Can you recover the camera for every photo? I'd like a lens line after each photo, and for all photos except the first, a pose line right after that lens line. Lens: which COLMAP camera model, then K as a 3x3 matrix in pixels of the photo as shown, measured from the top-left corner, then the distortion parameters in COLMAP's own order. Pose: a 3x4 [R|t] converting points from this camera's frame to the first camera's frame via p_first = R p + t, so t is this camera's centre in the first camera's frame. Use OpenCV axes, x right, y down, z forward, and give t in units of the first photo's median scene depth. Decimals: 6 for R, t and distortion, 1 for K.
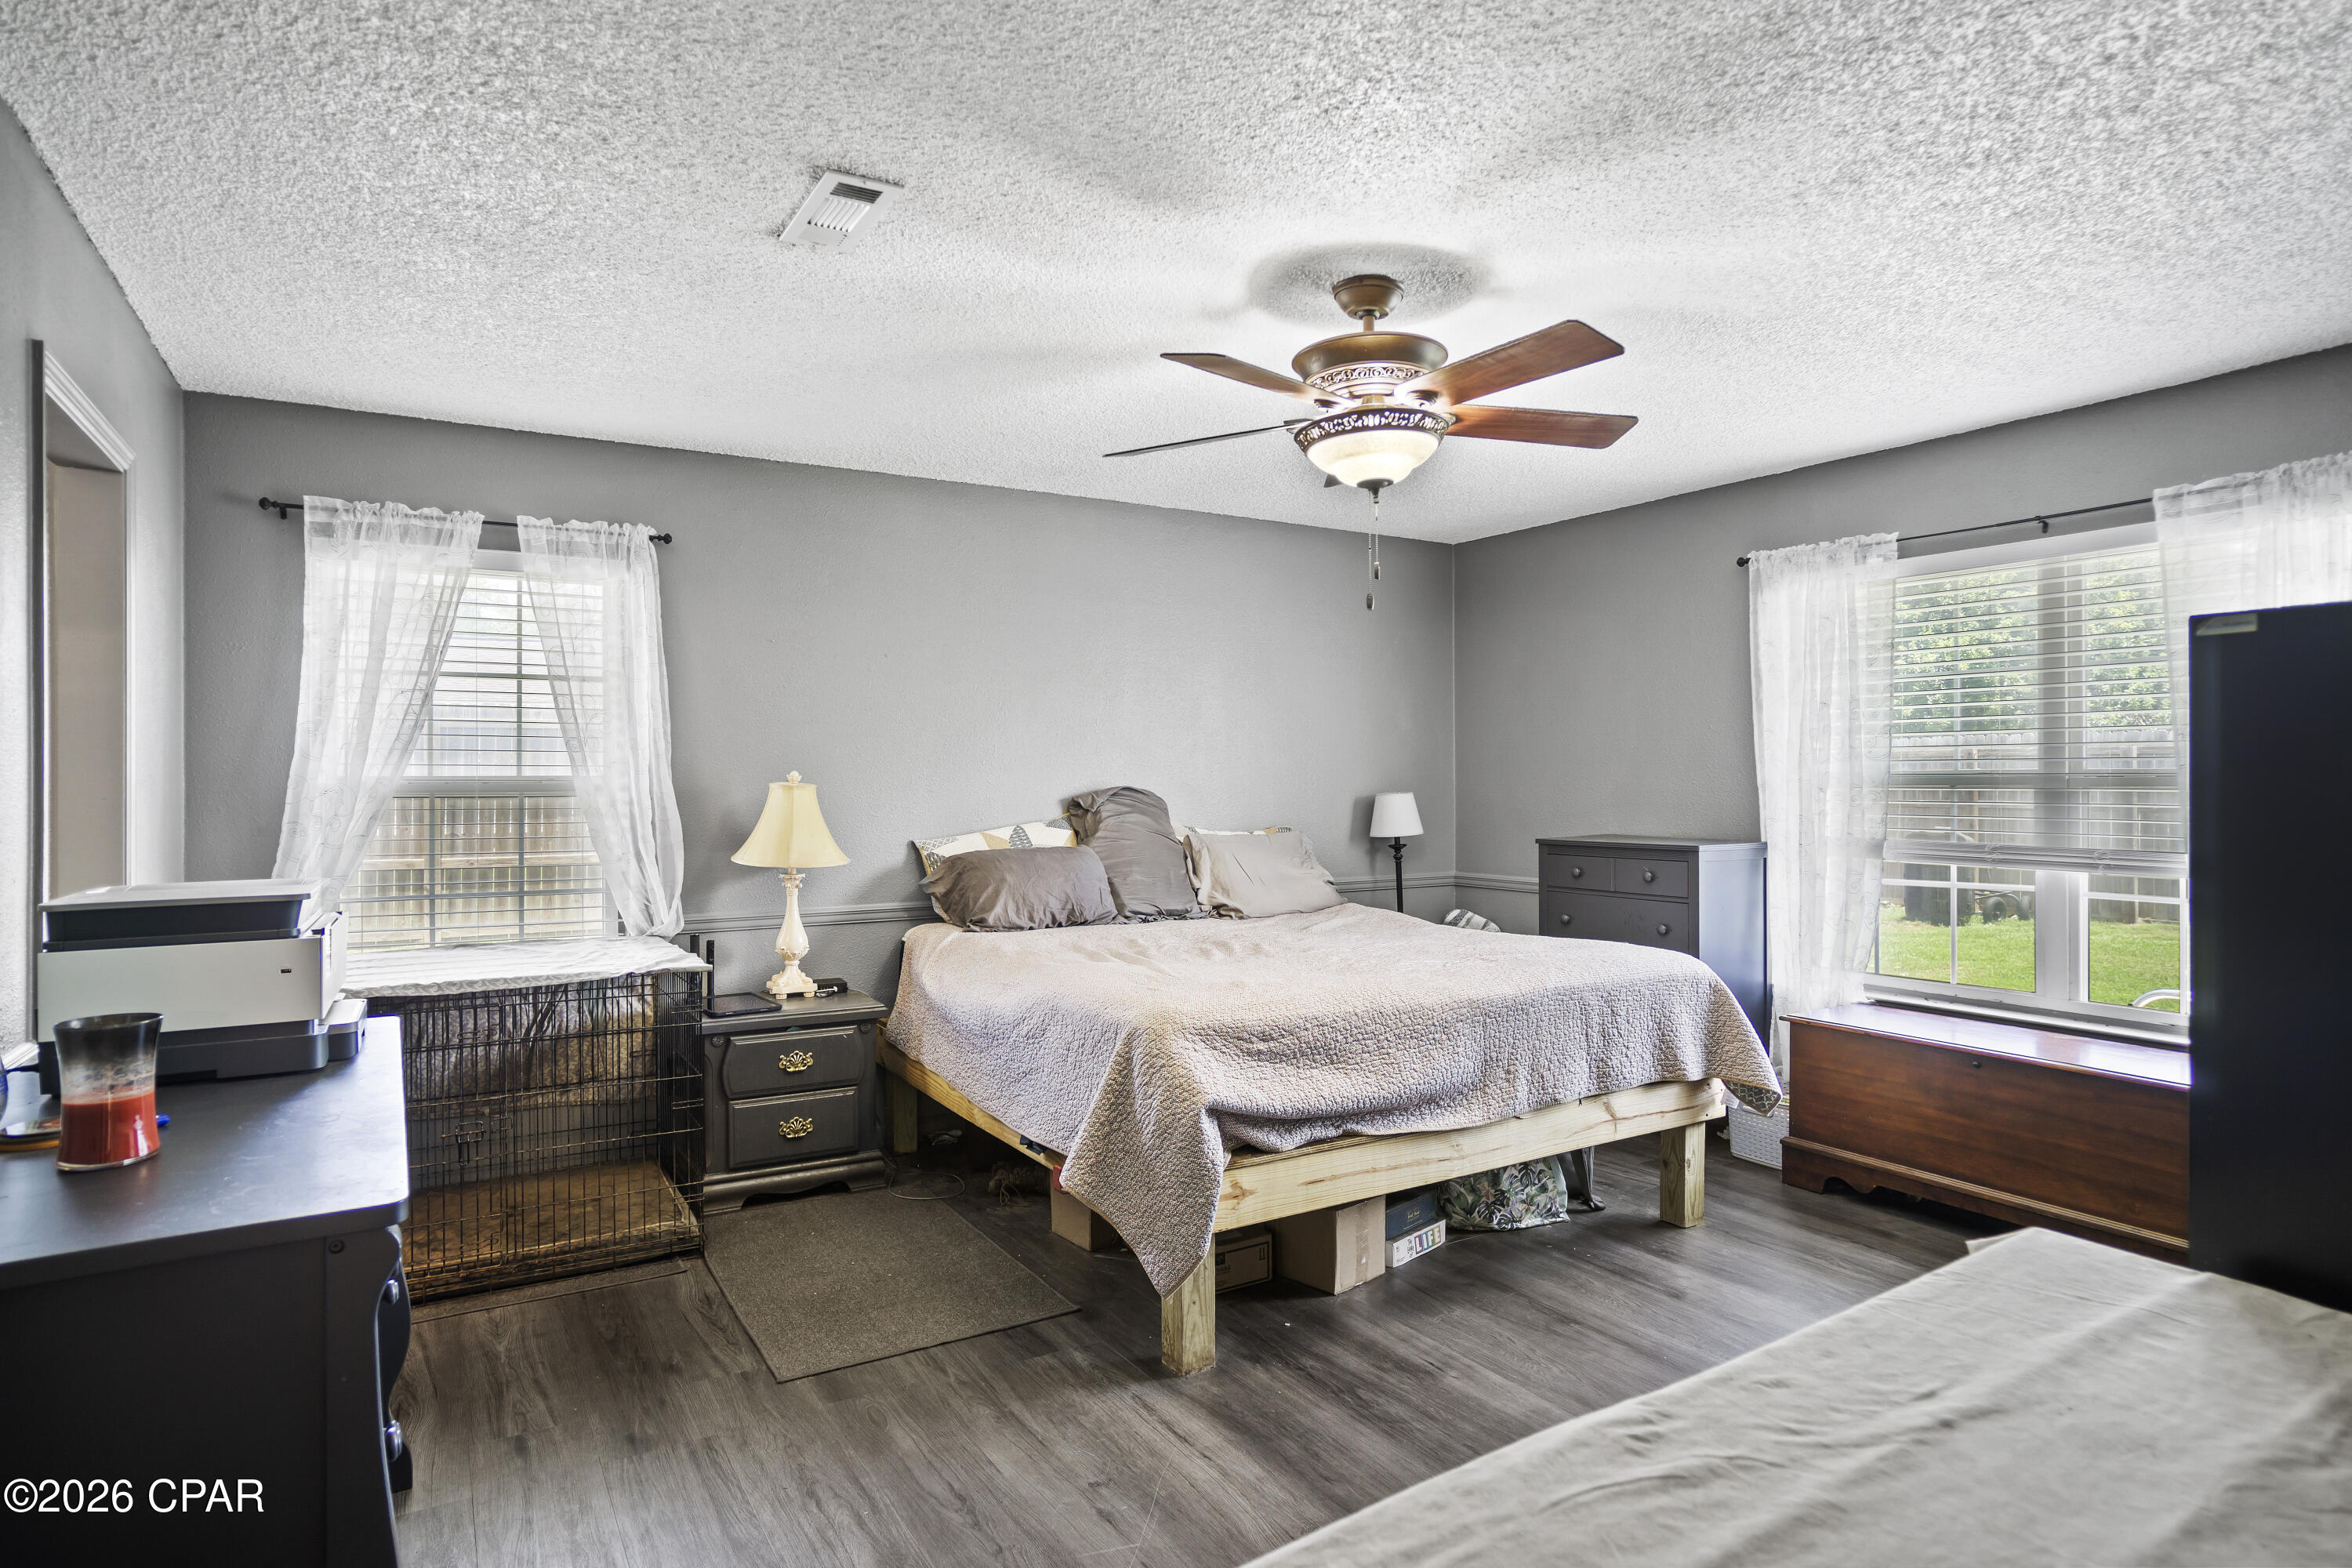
lens RADIAL K [[1269.0, 0, 1172.9], [0, 1269.0, 770.7], [0, 0, 1]] dist [-0.063077, 0.044503]
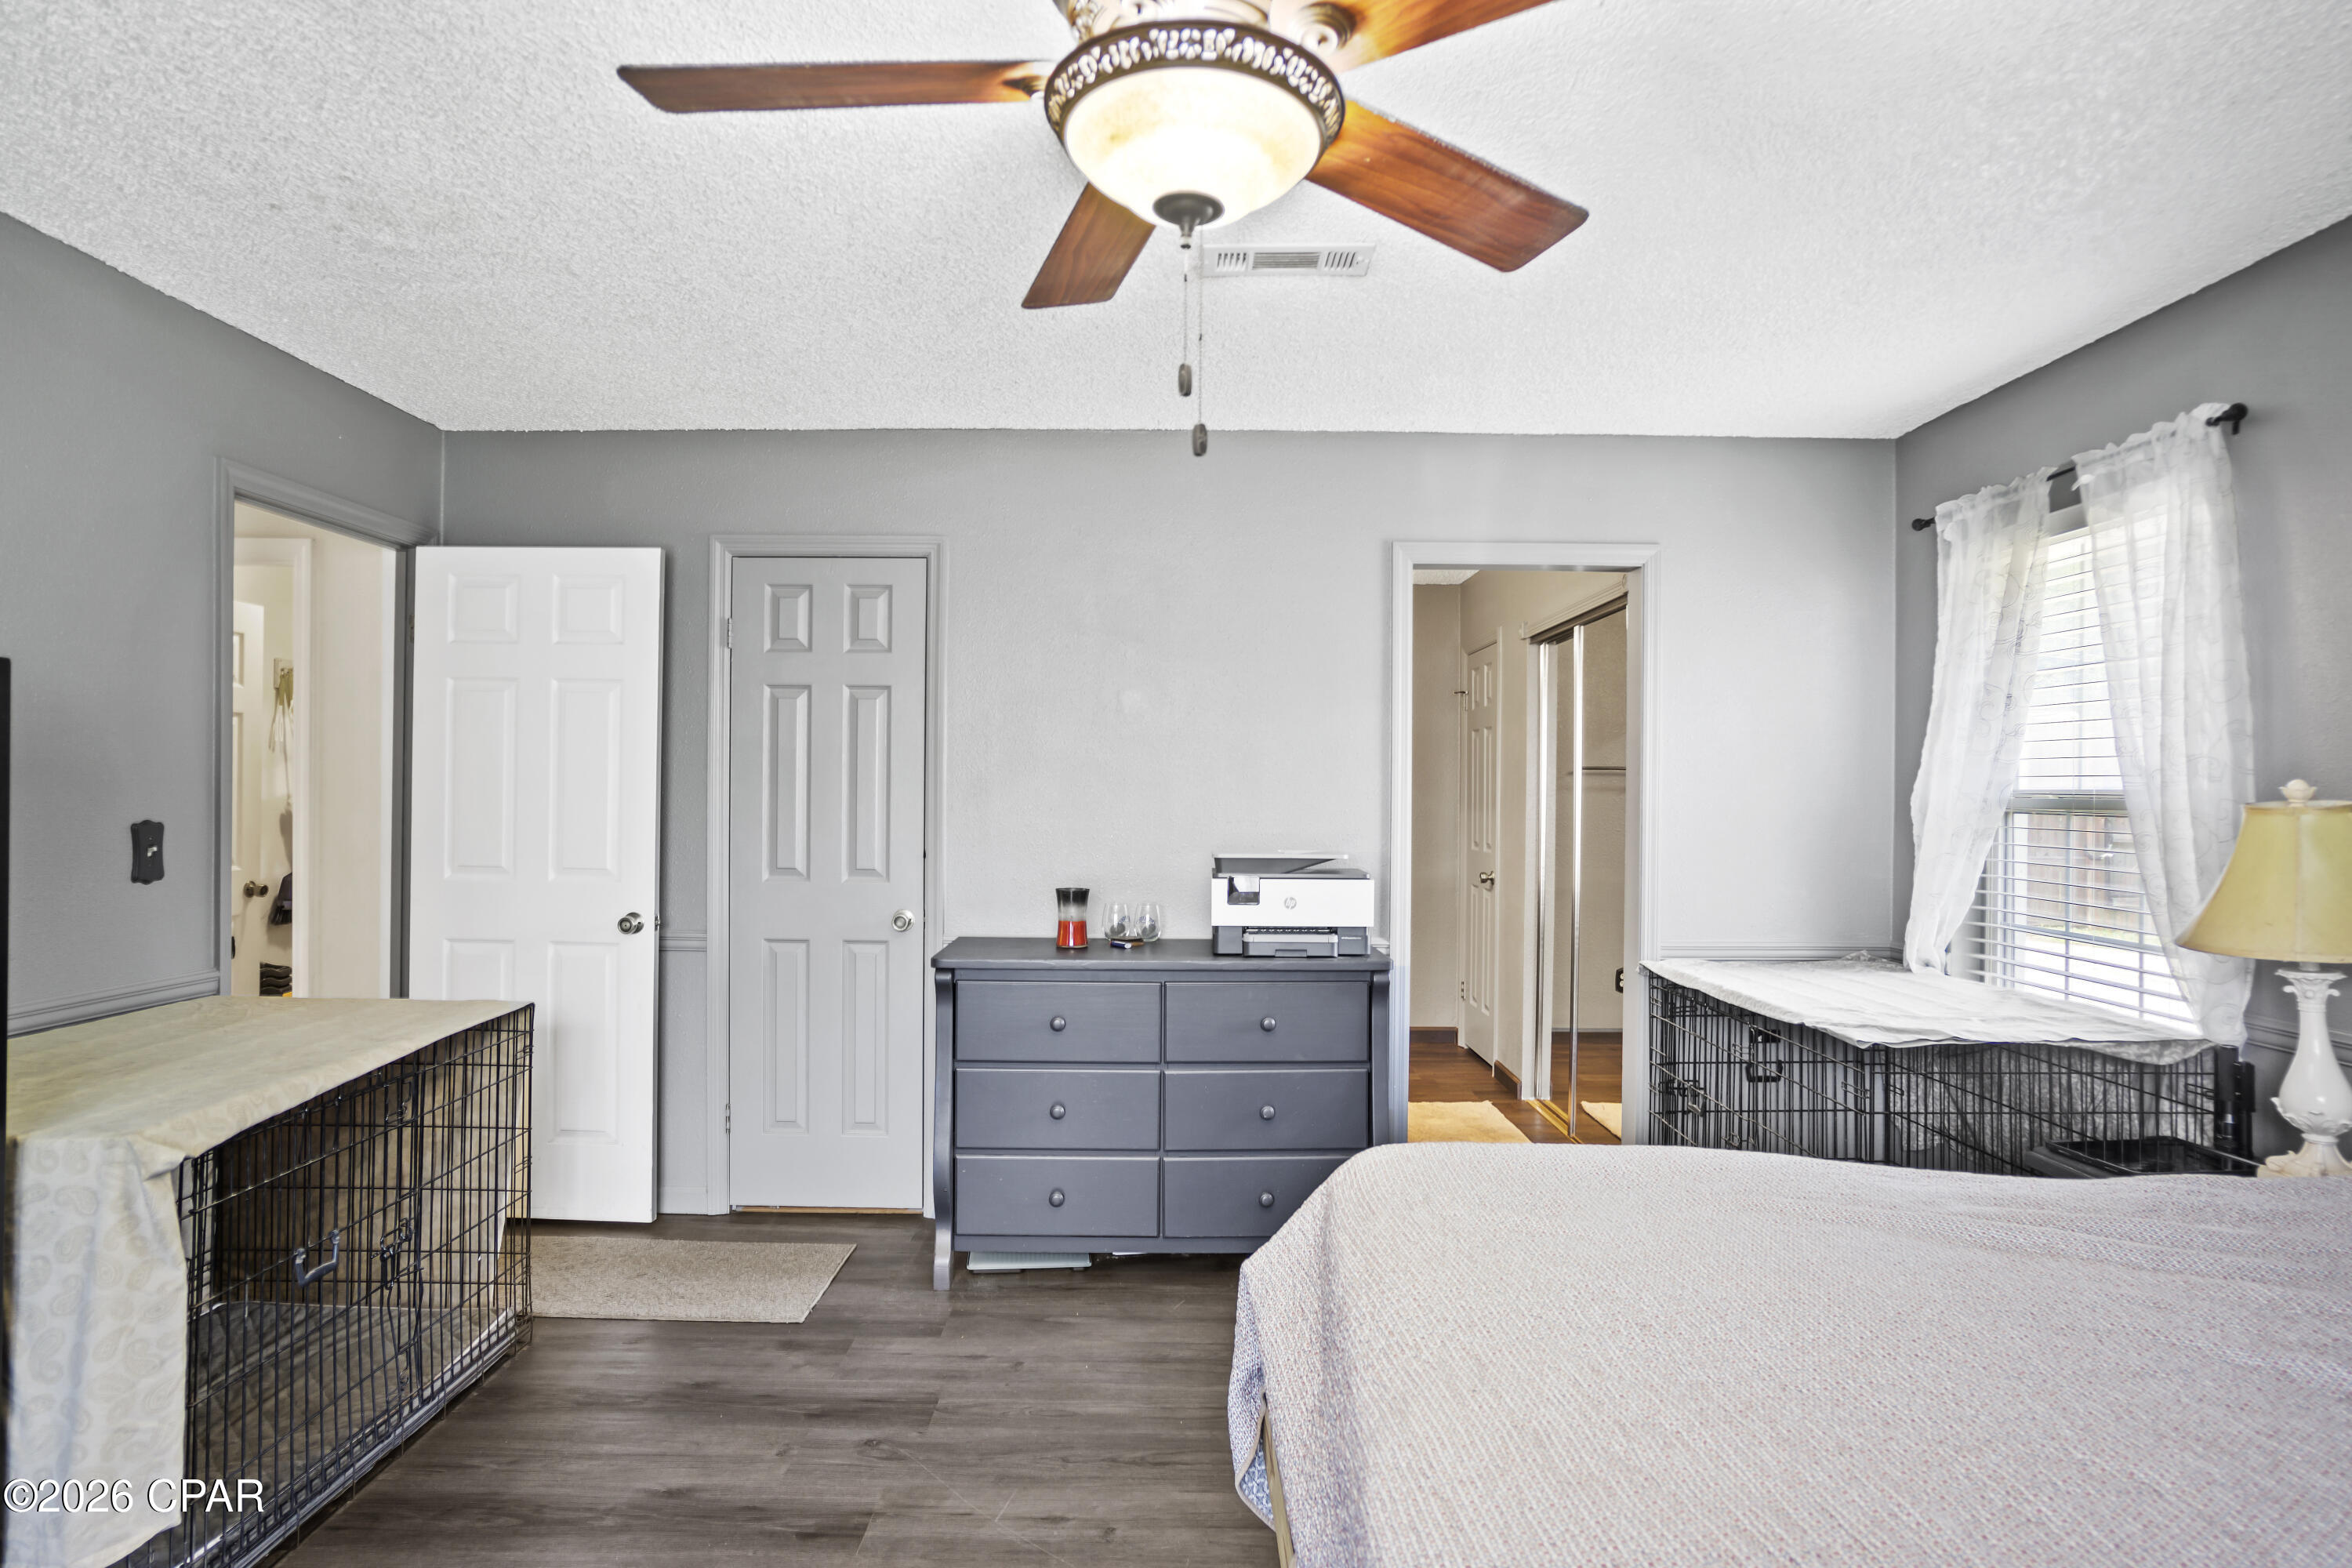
lens RADIAL K [[1269.0, 0, 1172.9], [0, 1269.0, 770.7], [0, 0, 1]] dist [-0.063077, 0.044503]
pose [[-0.524953, -0.012528, -0.851039, 0.438261], [-0.003102, 0.999913, -0.012807, 0.005009], [0.851125, -0.004083, -0.524947, 0.933438]]
